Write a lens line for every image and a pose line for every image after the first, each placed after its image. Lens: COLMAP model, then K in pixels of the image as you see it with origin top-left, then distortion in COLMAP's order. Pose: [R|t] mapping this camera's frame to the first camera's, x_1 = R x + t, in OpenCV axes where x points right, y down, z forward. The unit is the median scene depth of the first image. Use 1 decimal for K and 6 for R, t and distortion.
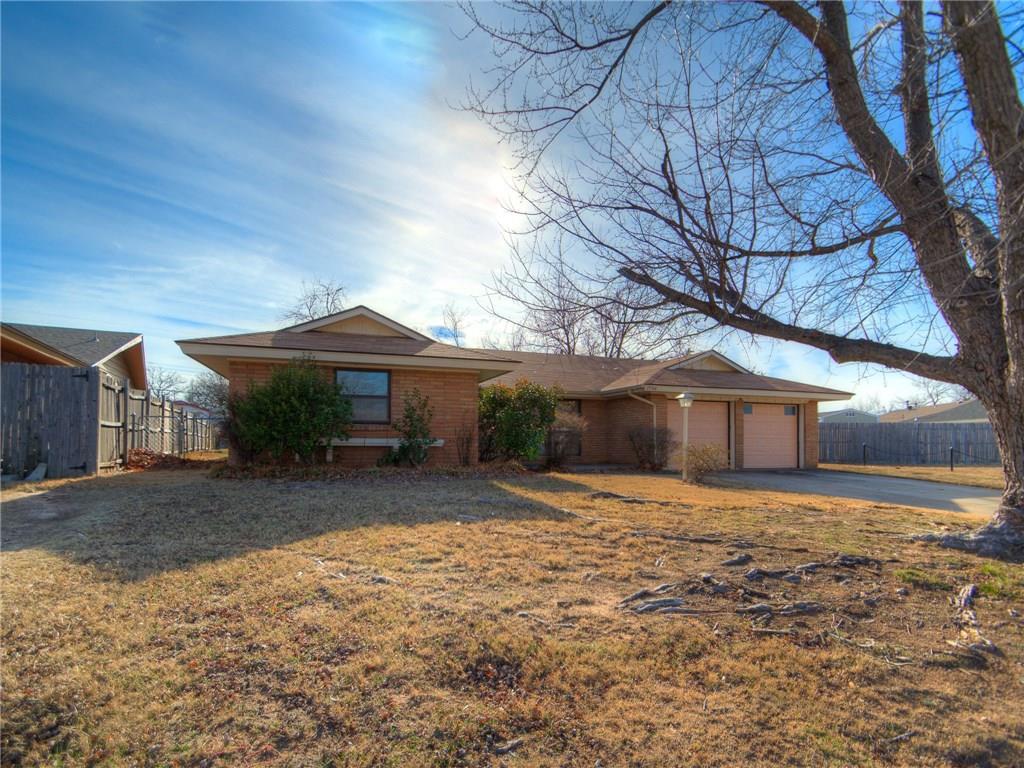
lens RADIAL K [[518.9, 0, 513.7], [0, 518.9, 417.9], [0, 0, 1]] dist [0.009081, -0.012379]
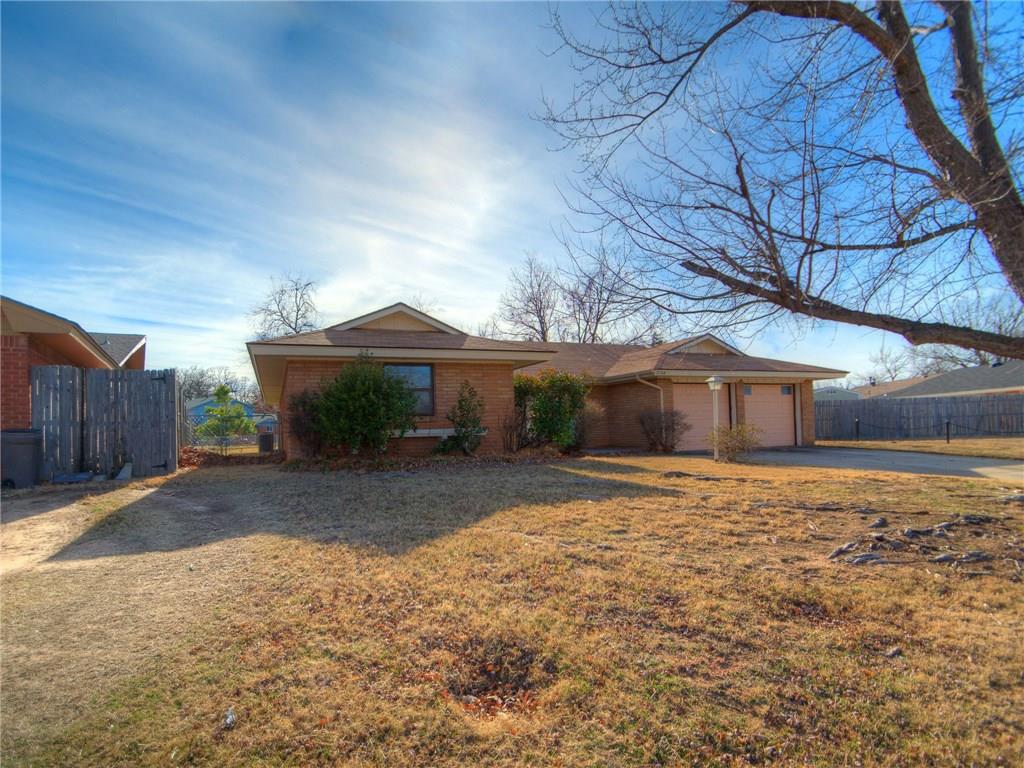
lens RADIAL K [[513.1, 0, 495.4], [0, 513.1, 407.1], [0, 0, 1]] dist [0.003007, -0.012646]
pose [[0.999459, -0.032548, 0.004696, -0.211372], [0.032539, 0.999469, 0.001908, -0.004288], [-0.004755, -0.001754, 0.999987, -0.058809]]
